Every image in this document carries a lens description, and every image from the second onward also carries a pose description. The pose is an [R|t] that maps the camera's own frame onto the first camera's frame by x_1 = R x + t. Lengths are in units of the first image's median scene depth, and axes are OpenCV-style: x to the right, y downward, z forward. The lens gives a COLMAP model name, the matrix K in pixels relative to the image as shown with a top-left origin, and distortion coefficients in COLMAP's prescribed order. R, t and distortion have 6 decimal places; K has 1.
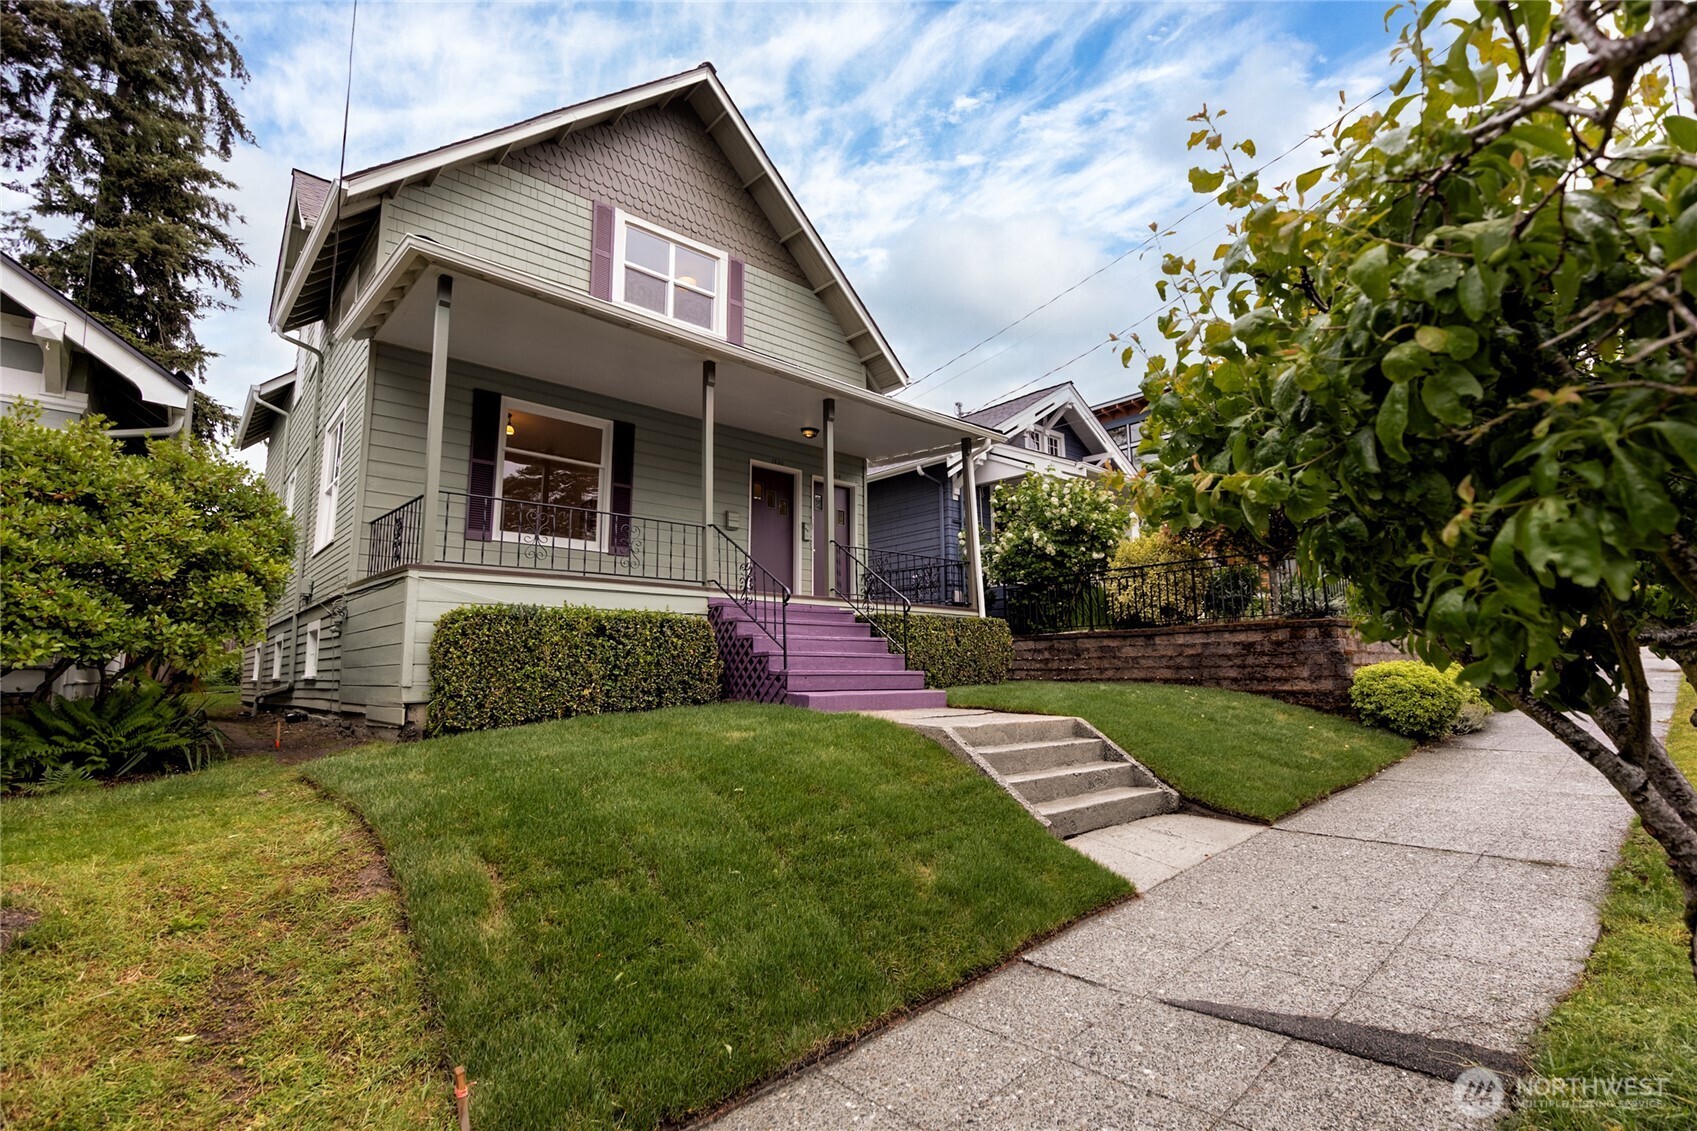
lens RADIAL K [[818.5, 0, 848.5], [0, 818.5, 565.5], [0, 0, 1]] dist [0.000068, 0.000102]
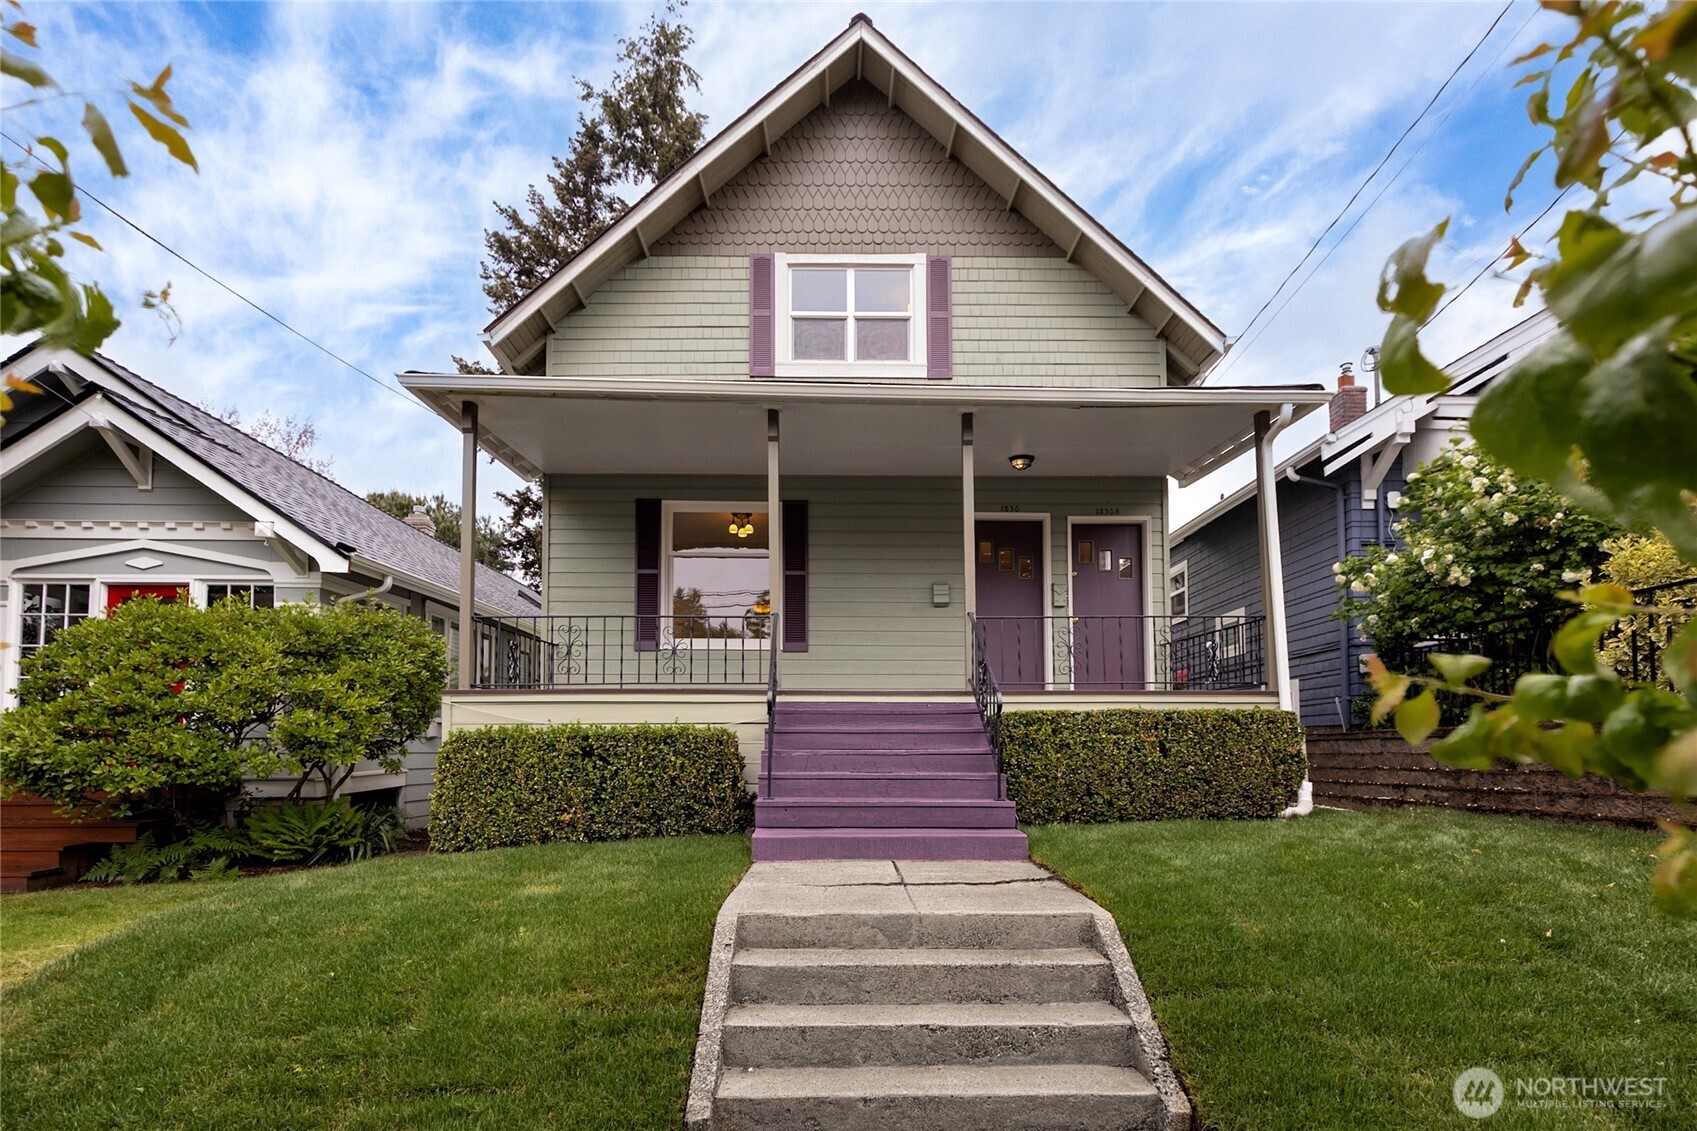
lens RADIAL K [[834.4, 0, 848.5], [0, 834.4, 723.2], [0, 0, 1]] dist [0.000381, 0.000132]
pose [[0.740369, -0.014681, -0.672040, 0.350767], [0.085416, 0.993712, 0.072393, 0.003950], [0.666751, -0.111001, 0.736968, 0.325701]]
